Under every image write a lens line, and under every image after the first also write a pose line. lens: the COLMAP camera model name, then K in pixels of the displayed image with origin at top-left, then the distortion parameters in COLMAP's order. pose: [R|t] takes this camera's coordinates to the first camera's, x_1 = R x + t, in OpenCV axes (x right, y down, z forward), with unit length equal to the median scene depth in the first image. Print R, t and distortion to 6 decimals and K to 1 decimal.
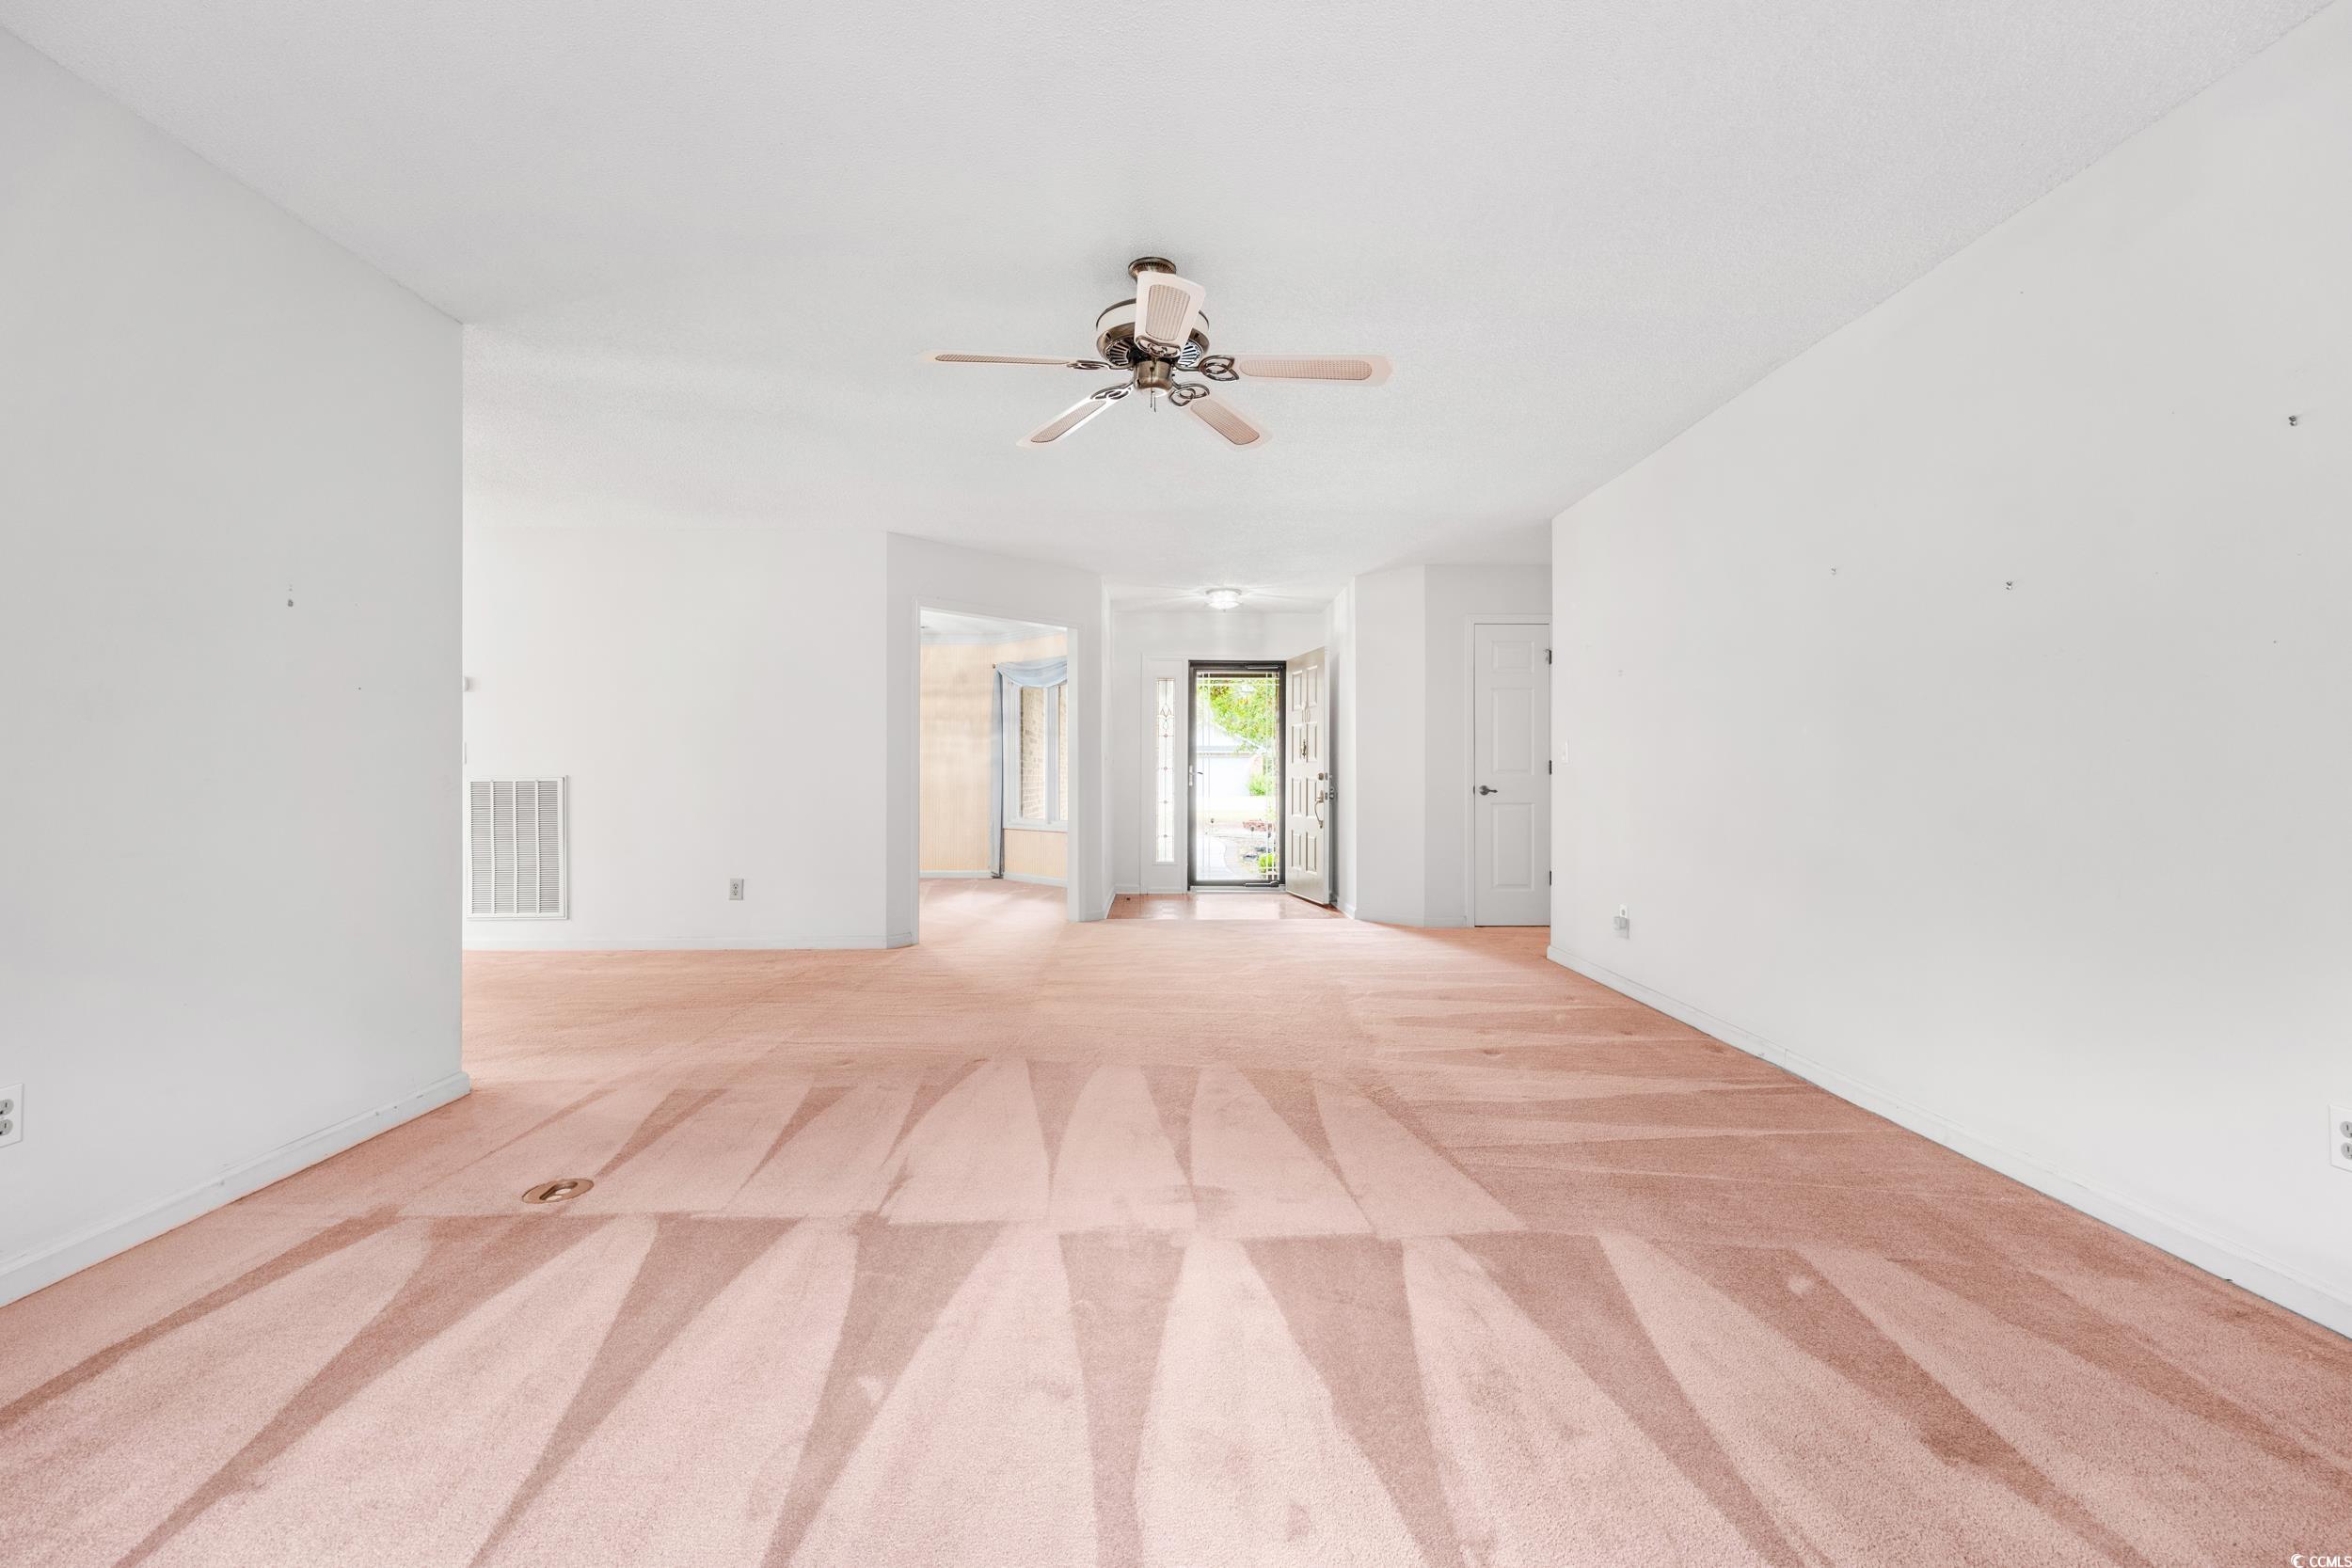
lens RADIAL K [[938.7, 0, 1170.5], [0, 938.7, 785.2], [0, 0, 1]] dist [-0.002092, -0.001318]
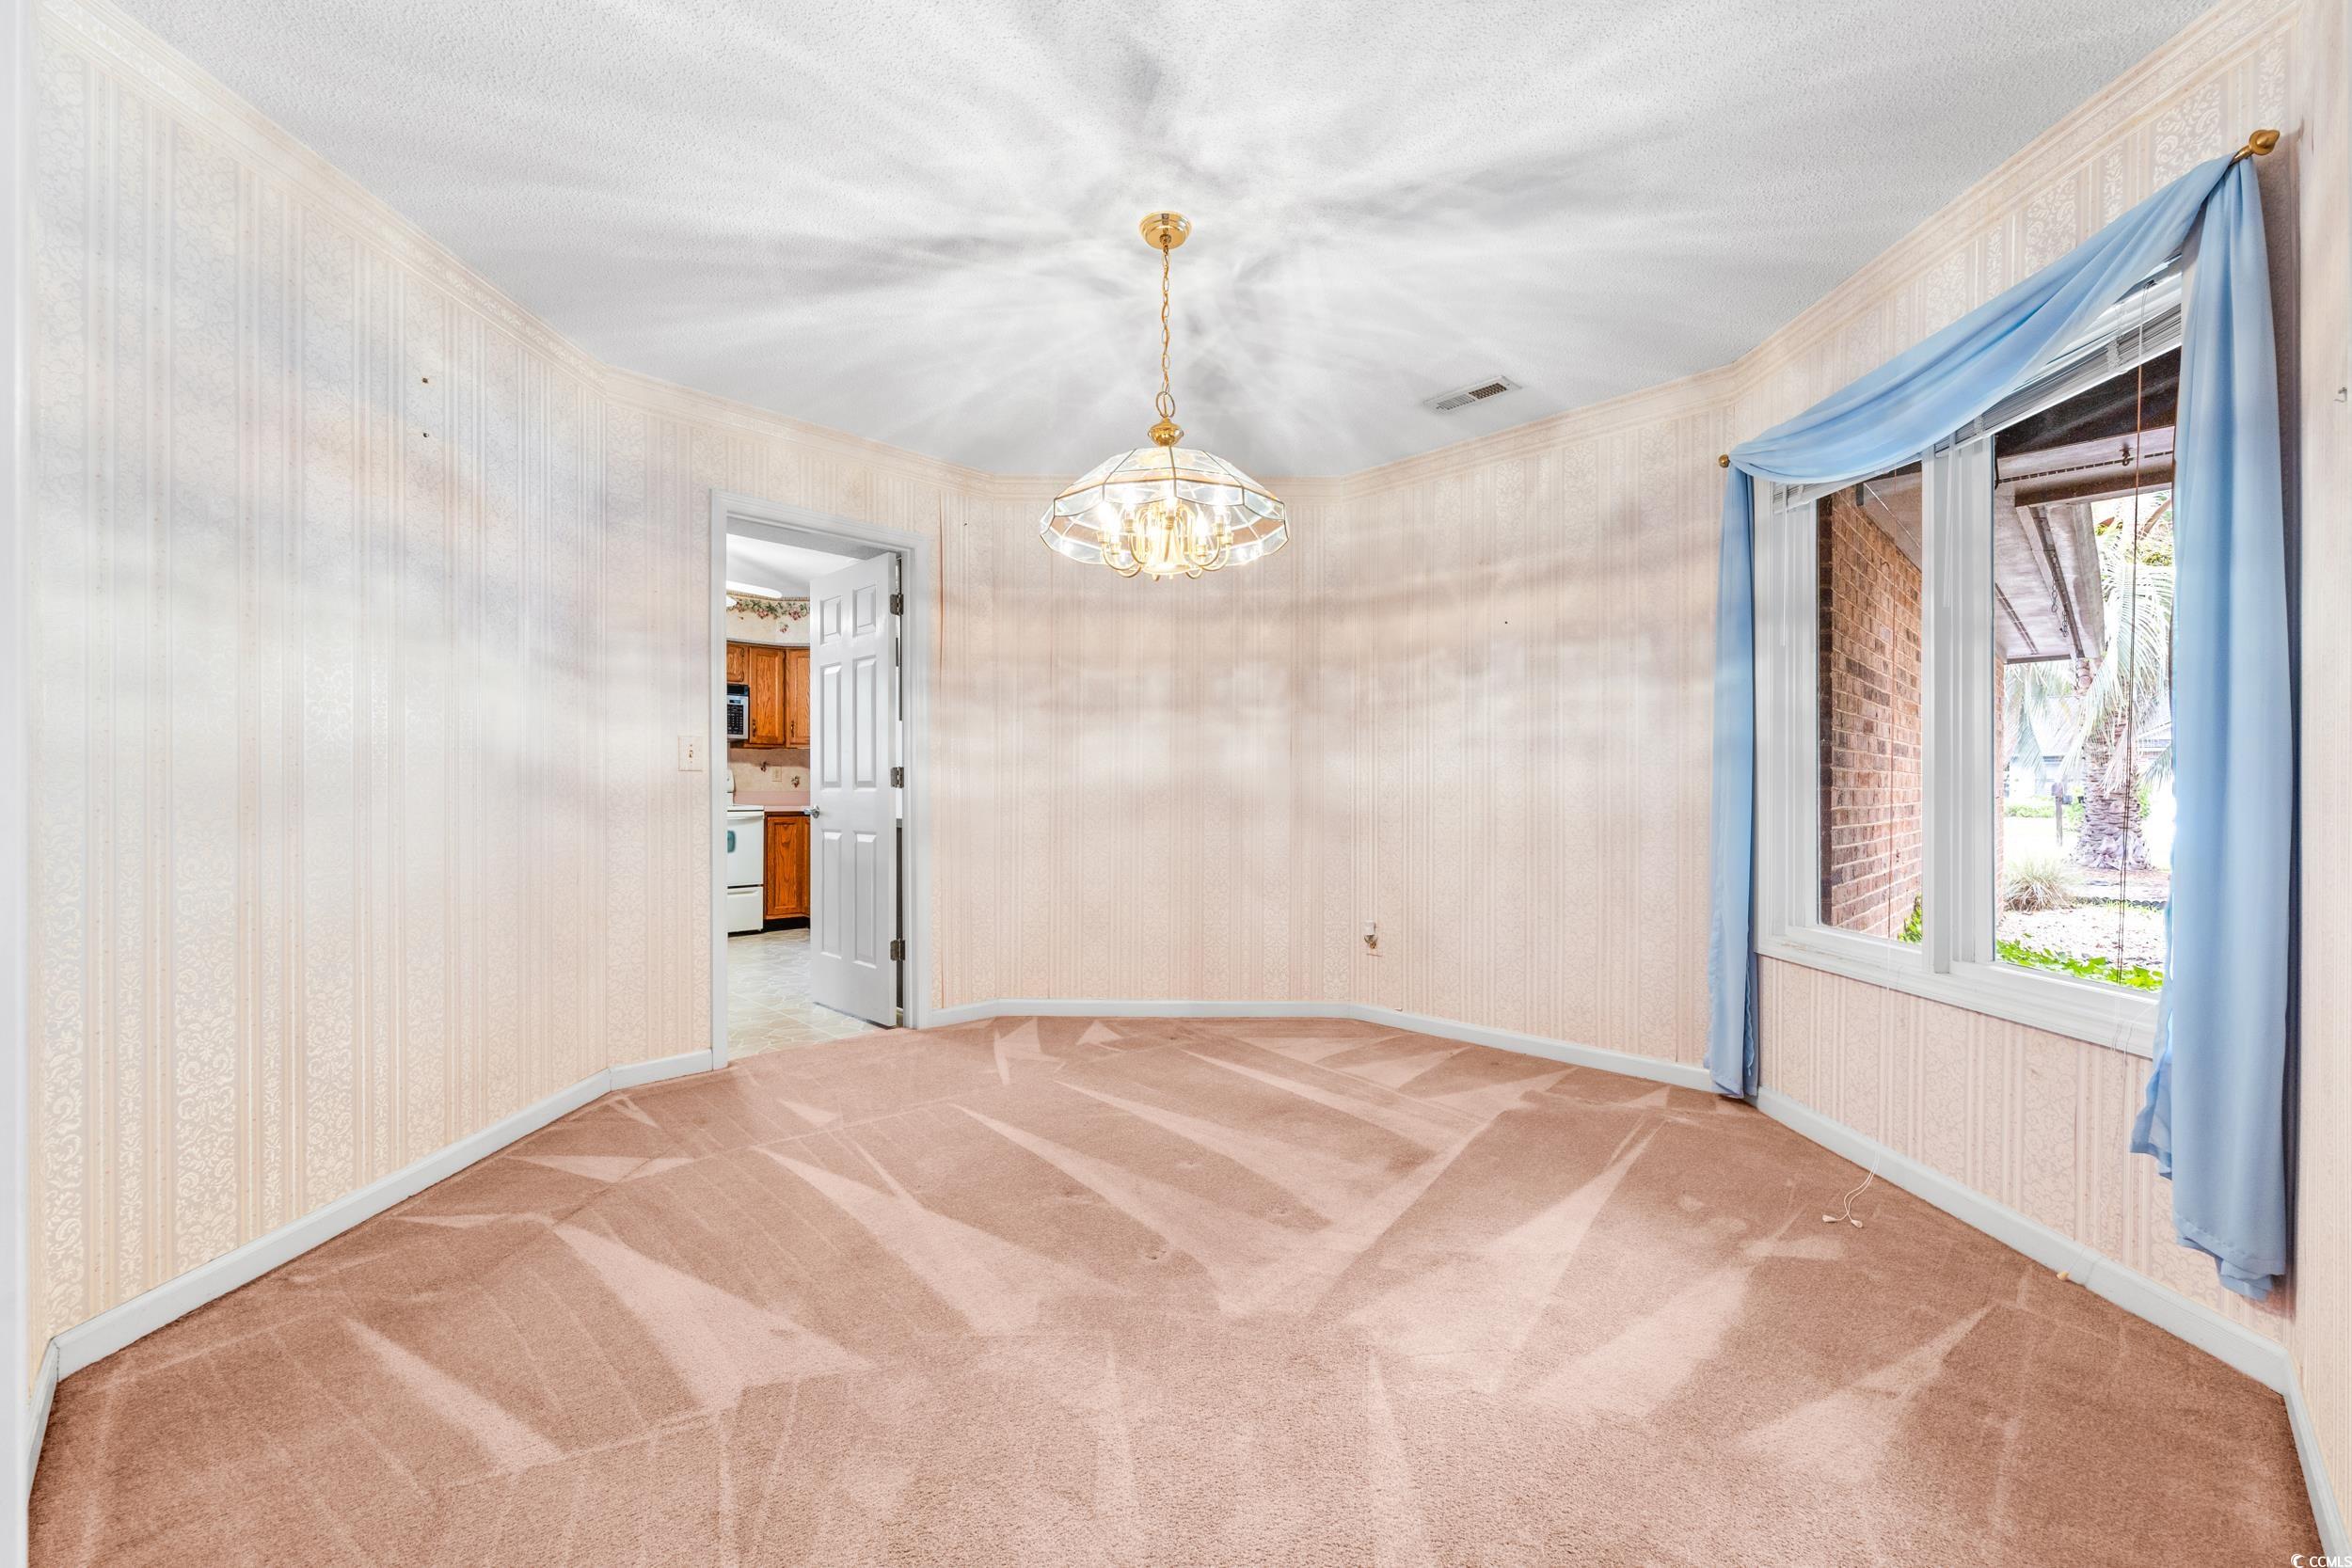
lens RADIAL K [[938.7, 0, 1170.5], [0, 938.7, 785.2], [0, 0, 1]] dist [-0.002092, -0.001318]
pose [[0.701216, -0.003297, -0.712942, -0.103351], [-0.010347, 0.999837, -0.014801, -0.005960], [0.712874, 0.017755, 0.701067, 0.726510]]
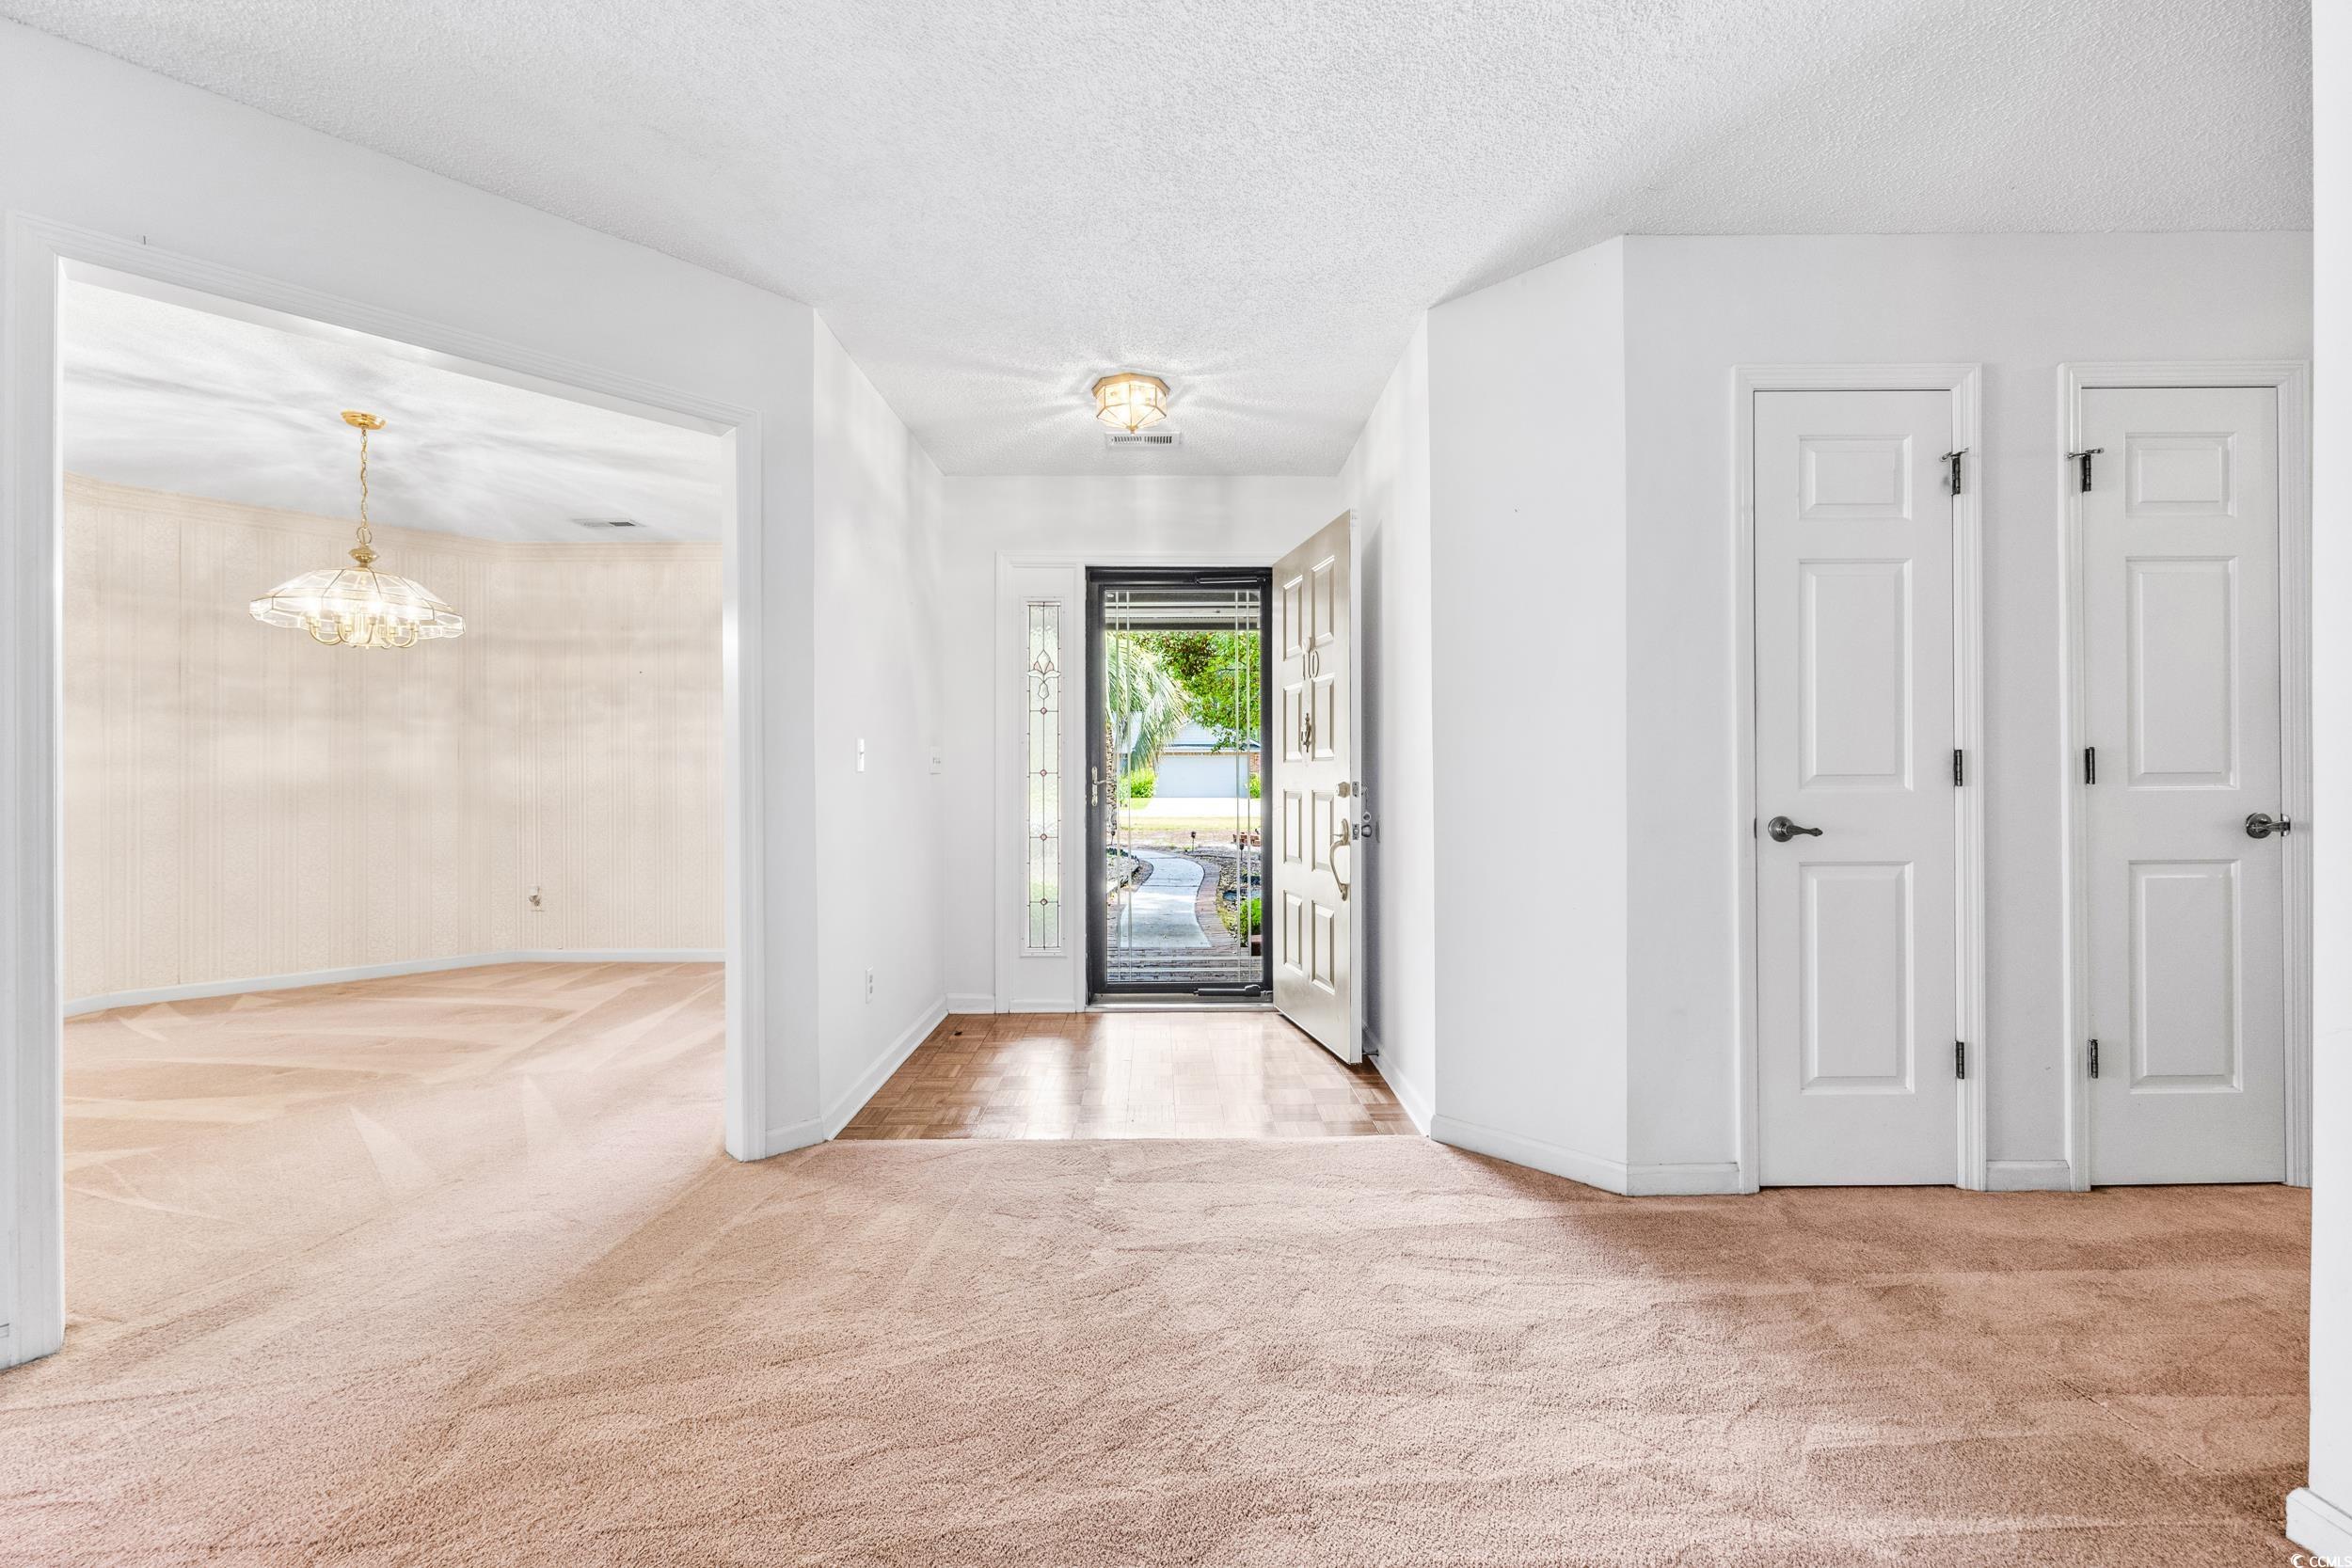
lens RADIAL K [[934.8, 0, 1175.2], [0, 934.8, 780.2], [0, 0, 1]] dist [-0.006685, -0.000388]
pose [[0.999985, -0.002536, 0.004878, 0.067622], [0.002575, 0.999964, -0.008117, -0.009392], [-0.004857, 0.008130, 0.999955, 0.488686]]
